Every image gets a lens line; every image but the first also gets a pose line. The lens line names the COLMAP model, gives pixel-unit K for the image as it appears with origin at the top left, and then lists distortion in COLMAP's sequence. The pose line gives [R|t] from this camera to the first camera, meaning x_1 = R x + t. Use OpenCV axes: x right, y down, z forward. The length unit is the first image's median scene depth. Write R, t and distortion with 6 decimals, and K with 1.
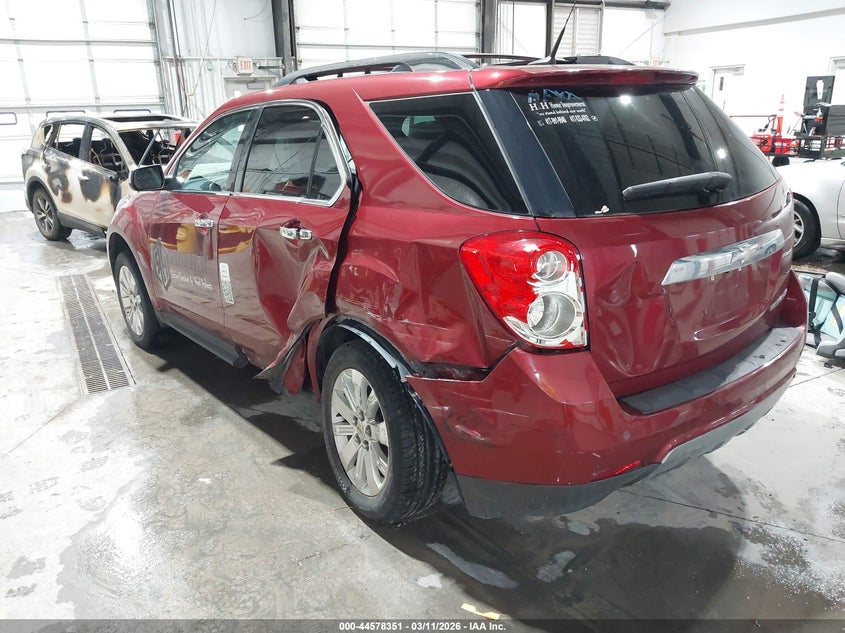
lens RADIAL K [[653.1, 0, 422.0], [0, 653.1, 316.8], [0, 0, 1]] dist [0.007293, 0.000127]
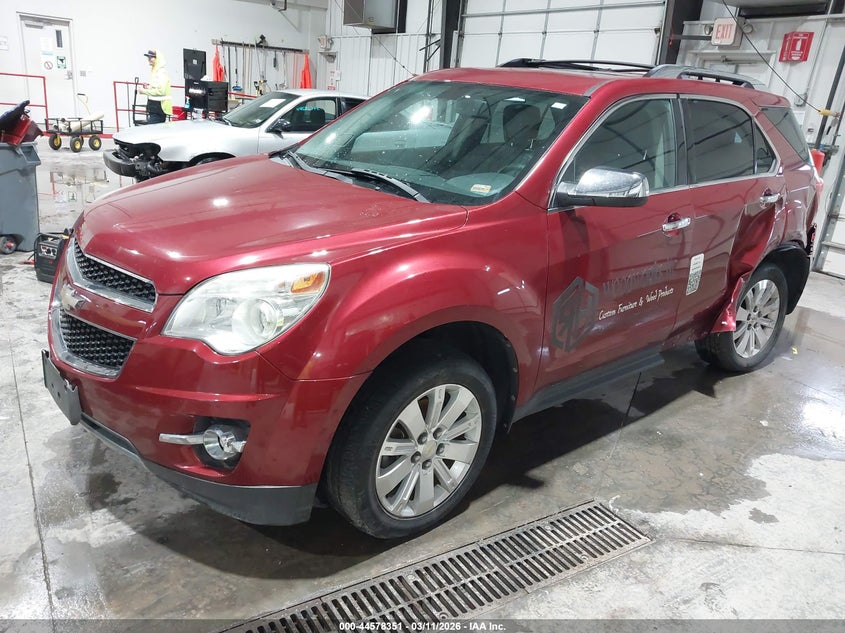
lens RADIAL K [[653.1, 0, 423.2], [0, 653.1, 319.3], [0, 0, 1]] dist [0.007293, 0.000127]
pose [[-0.043434, -0.290686, 0.955832, -1.108755], [0.214881, 0.931625, 0.293088, -0.323722], [-0.975674, 0.218120, 0.021998, 1.231427]]
